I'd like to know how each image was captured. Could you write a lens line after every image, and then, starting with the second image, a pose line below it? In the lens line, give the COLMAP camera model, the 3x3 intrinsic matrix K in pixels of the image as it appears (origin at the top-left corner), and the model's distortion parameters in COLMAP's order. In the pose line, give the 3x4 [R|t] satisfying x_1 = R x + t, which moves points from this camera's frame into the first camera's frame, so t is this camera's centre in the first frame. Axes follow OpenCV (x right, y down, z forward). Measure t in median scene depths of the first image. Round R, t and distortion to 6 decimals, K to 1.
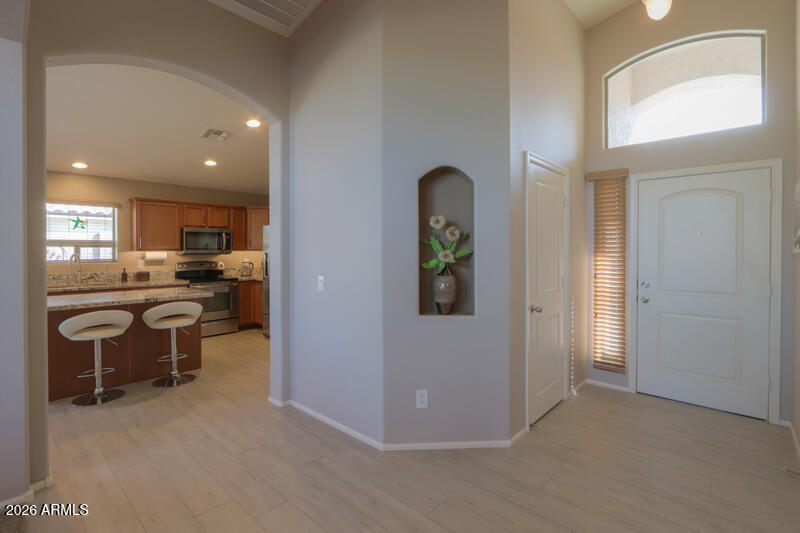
lens RADIAL K [[378.3, 0, 398.9], [0, 378.3, 252.3], [0, 0, 1]] dist [-0.015528, 0.000185]
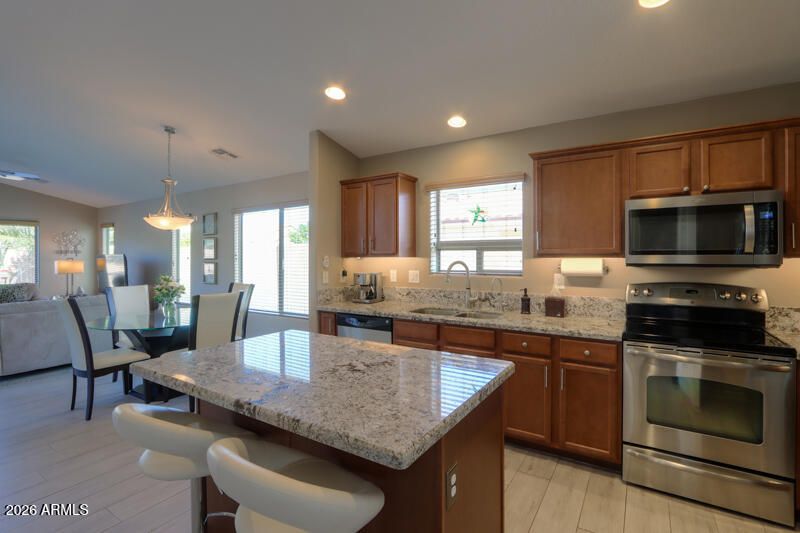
lens RADIAL K [[378.3, 0, 402.7], [0, 378.3, 256.4], [0, 0, 1]] dist [-0.015528, 0.000185]
pose [[0.166501, 0.001766, -0.986040, -0.296450], [-0.004204, 0.999991, 0.001081, -0.006272], [0.986032, 0.003966, 0.166507, 1.010357]]
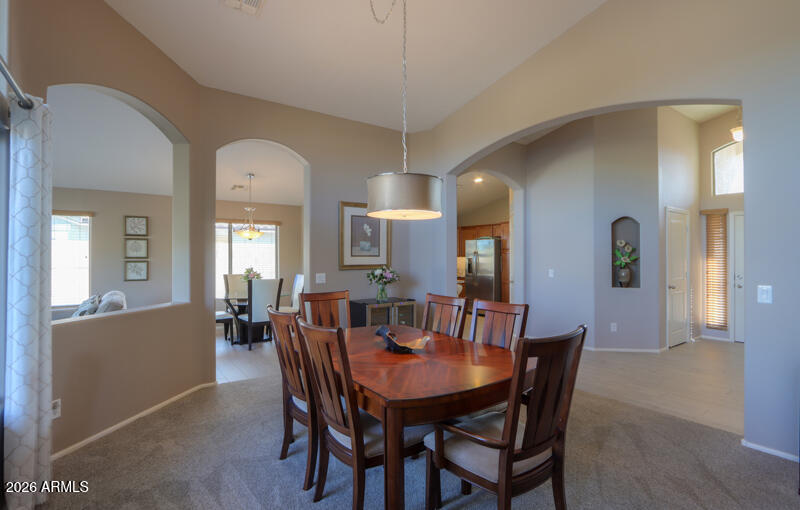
lens RADIAL K [[376.8, 0, 415.7], [0, 376.8, 253.4], [0, 0, 1]] dist [-0.021466, 0.000171]
pose [[0.980153, 0.000548, -0.198240, -0.377606], [-0.003864, 0.999859, -0.016345, 0.010057], [0.198203, 0.016787, 0.980017, -0.787827]]
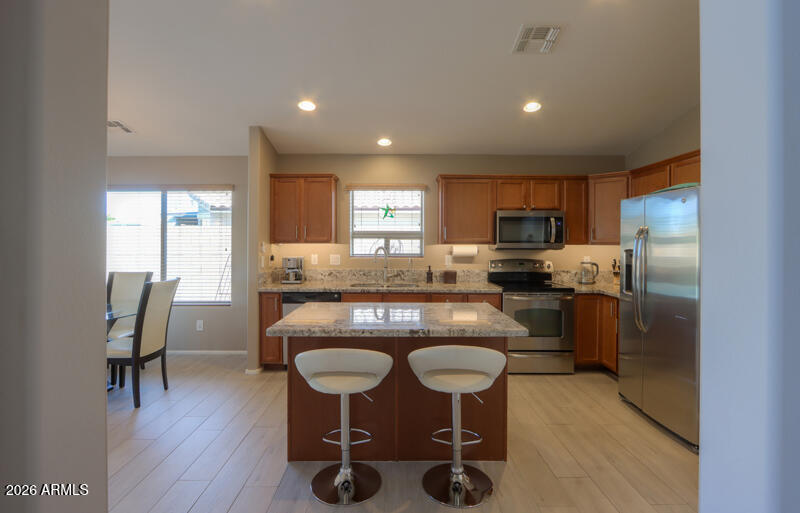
lens RADIAL K [[376.8, 0, 397.3], [0, 376.8, 241.0], [0, 0, 1]] dist [-0.021466, 0.000171]
pose [[0.673244, 0.000460, -0.739420, -0.257274], [-0.009341, 0.999925, -0.007883, -0.004025], [0.739361, 0.012215, 0.673198, 0.567861]]
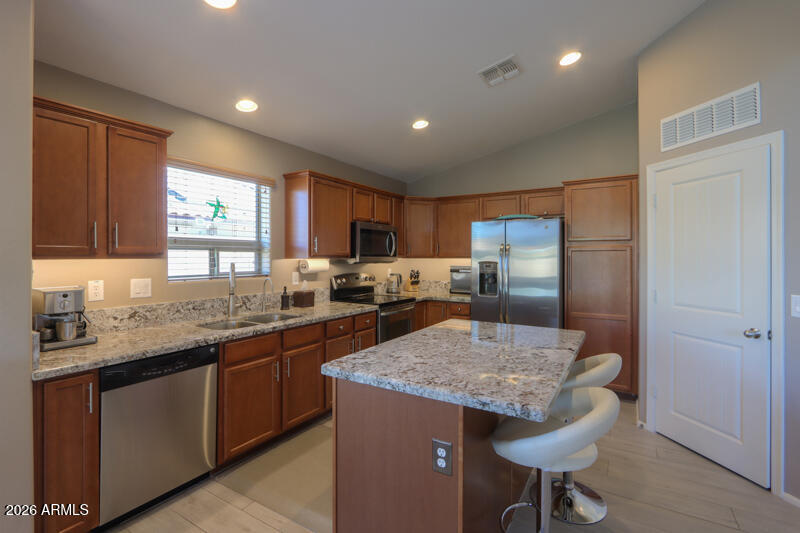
lens RADIAL K [[378.3, 0, 393.9], [0, 378.3, 255.8], [0, 0, 1]] dist [-0.015528, 0.000185]
pose [[0.982449, 0.002349, 0.186514, -0.931518], [-0.000624, 0.999956, -0.009308, -0.002286], [-0.186528, 0.009029, 0.982408, 0.508189]]
